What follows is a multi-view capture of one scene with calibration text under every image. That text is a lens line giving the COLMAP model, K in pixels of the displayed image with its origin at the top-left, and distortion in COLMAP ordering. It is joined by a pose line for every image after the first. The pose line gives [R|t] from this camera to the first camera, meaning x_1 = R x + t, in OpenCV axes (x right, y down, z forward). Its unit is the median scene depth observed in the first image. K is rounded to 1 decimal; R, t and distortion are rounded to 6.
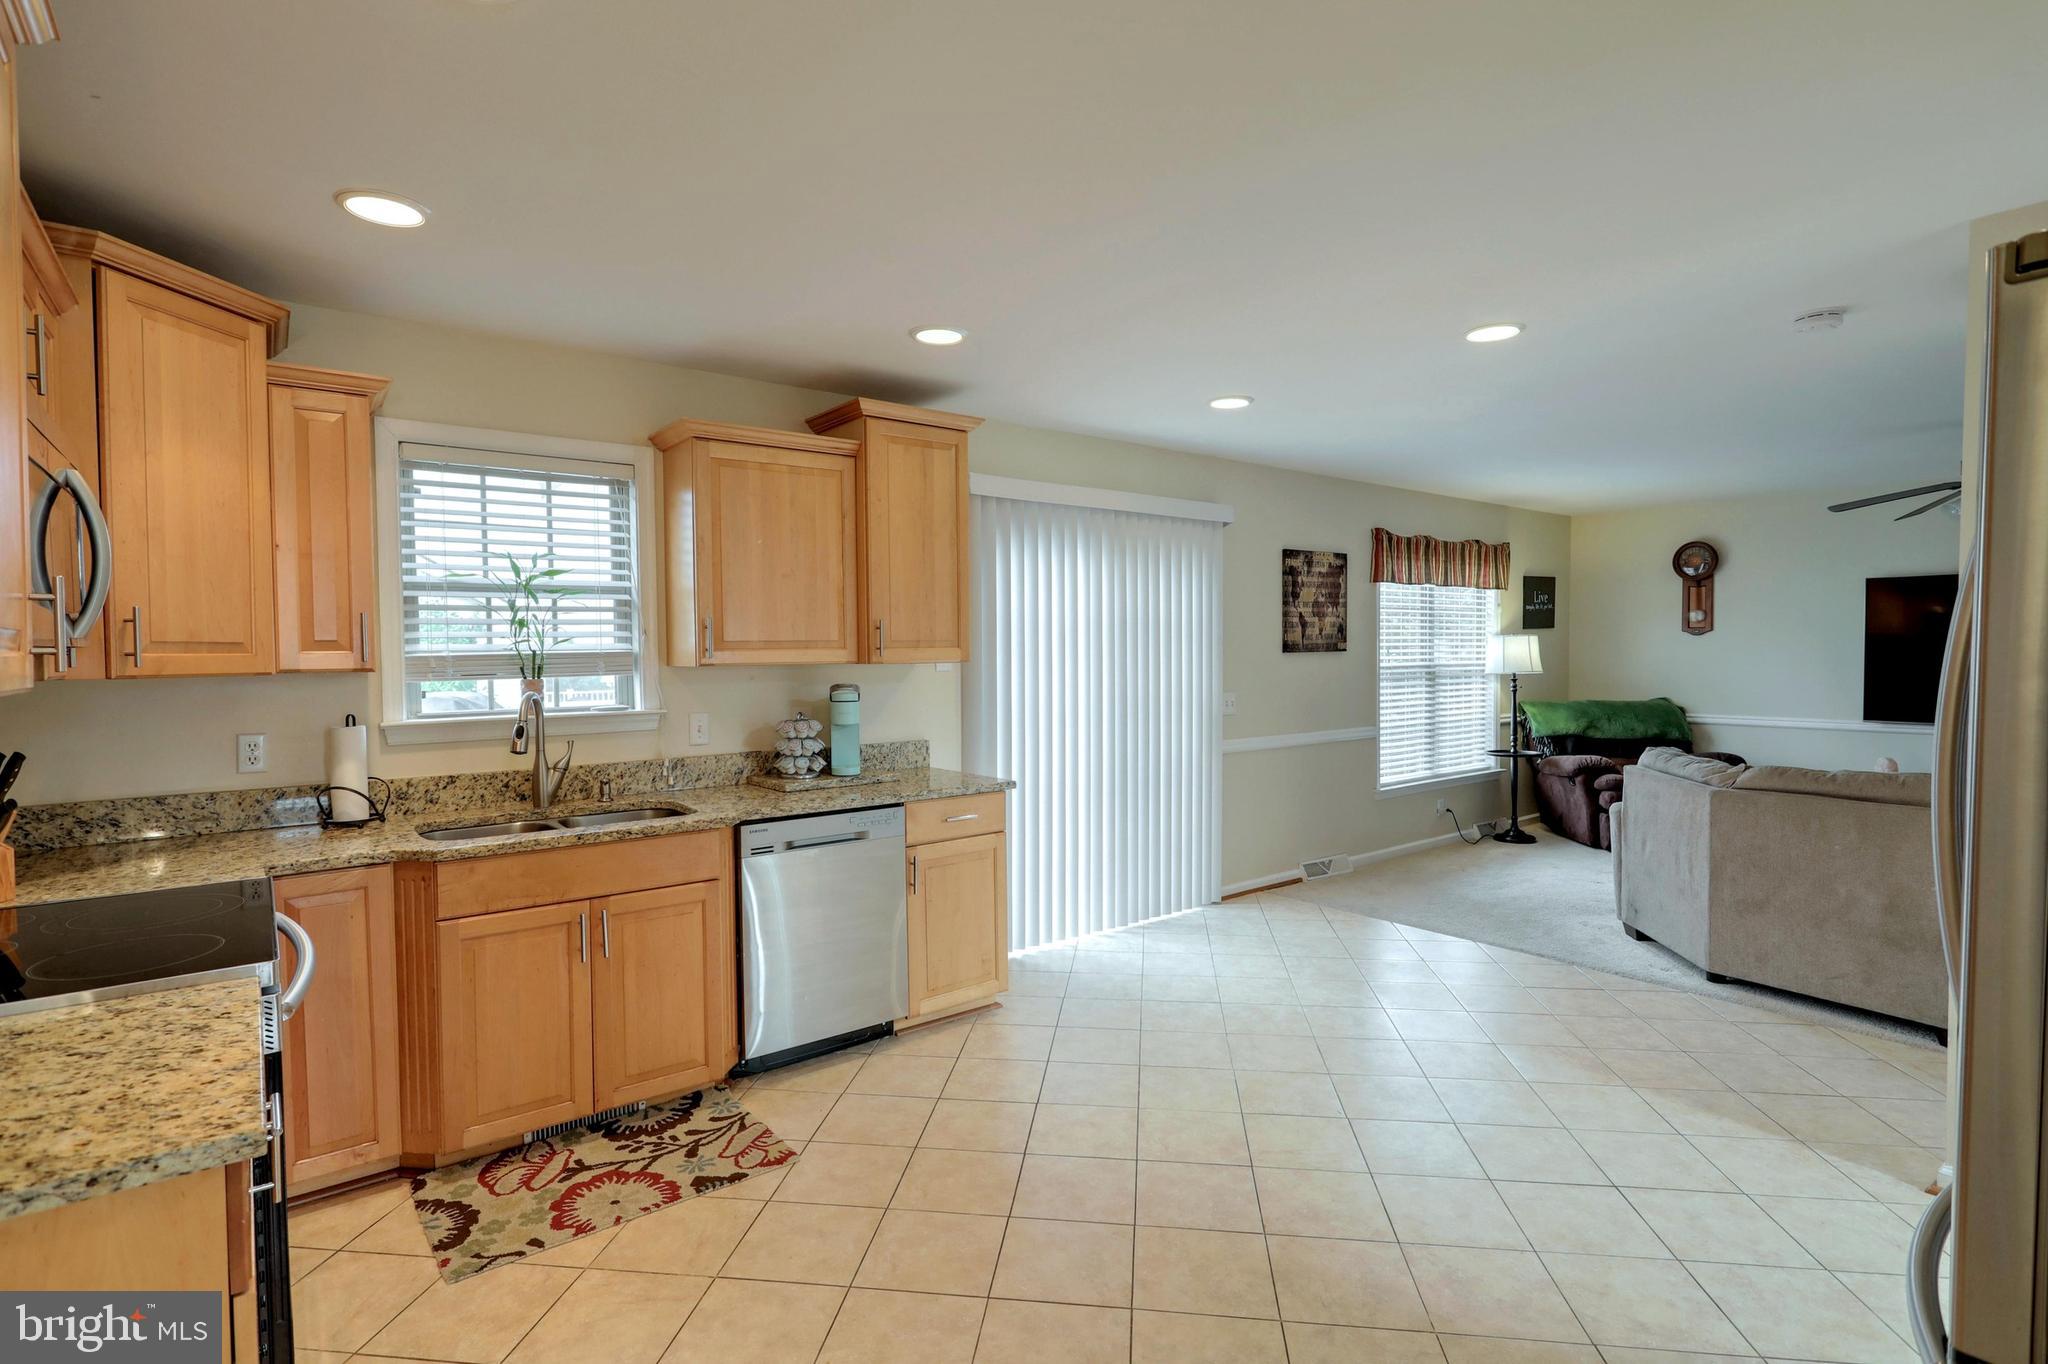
lens RADIAL K [[1060.0, 0, 1065.8], [0, 1060.0, 670.3], [0, 0, 1]] dist [0.006107, 0.001384]
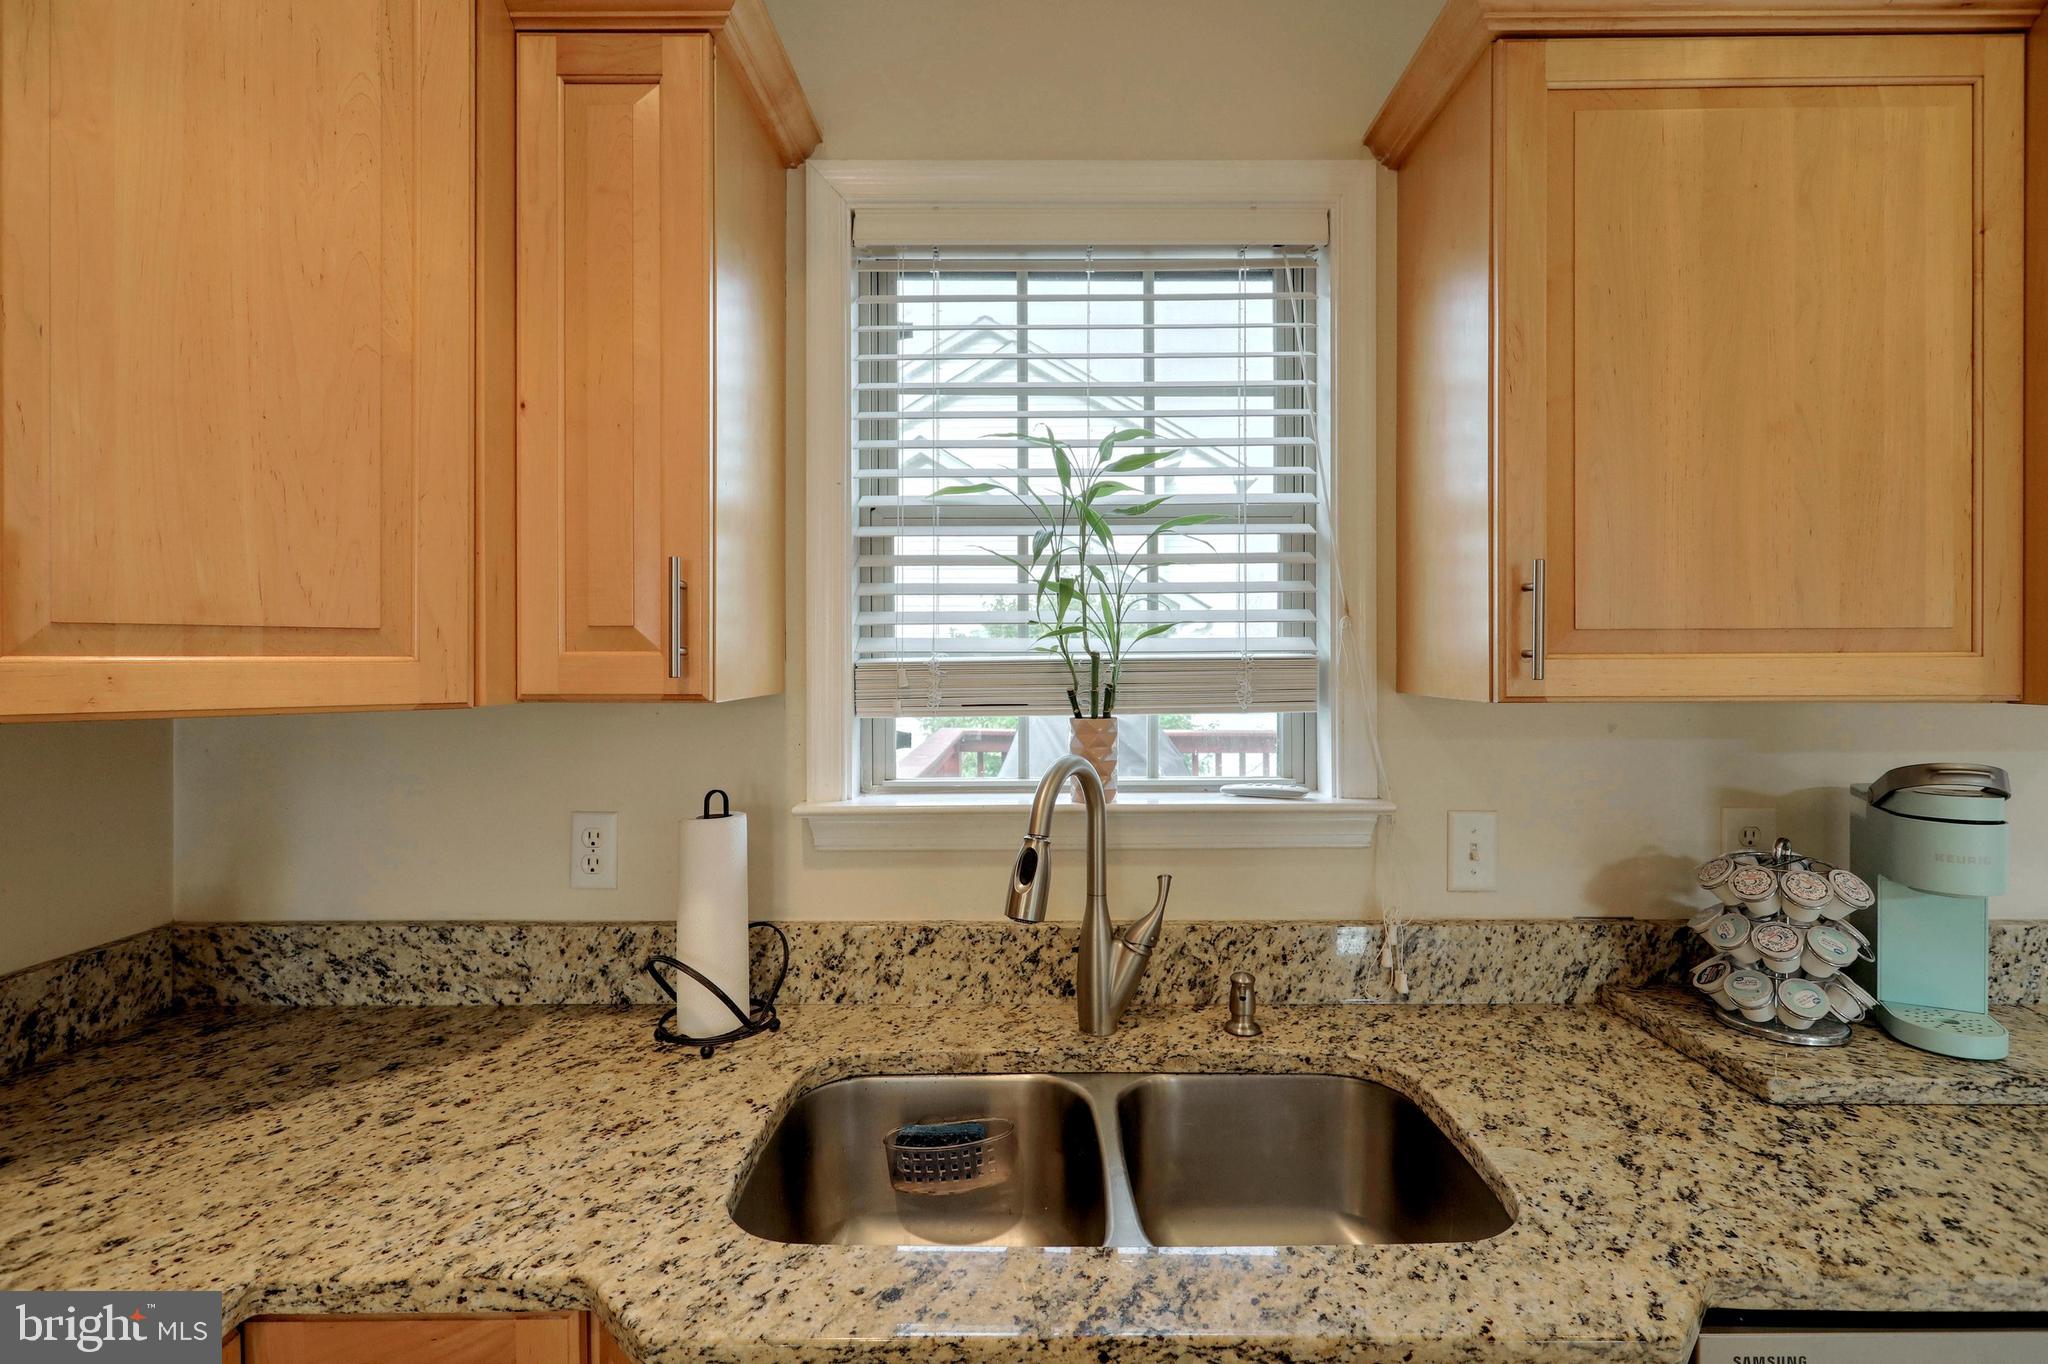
lens RADIAL K [[1024.2, 0, 1012.3], [0, 1024.2, 673.1], [0, 0, 1]] dist [-0.002999, 0.002272]
pose [[0.776573, 0.021156, -0.629673, -0.260816], [-0.018785, 0.999769, 0.010424, -0.013765], [0.629748, 0.003734, 0.776791, 0.644760]]
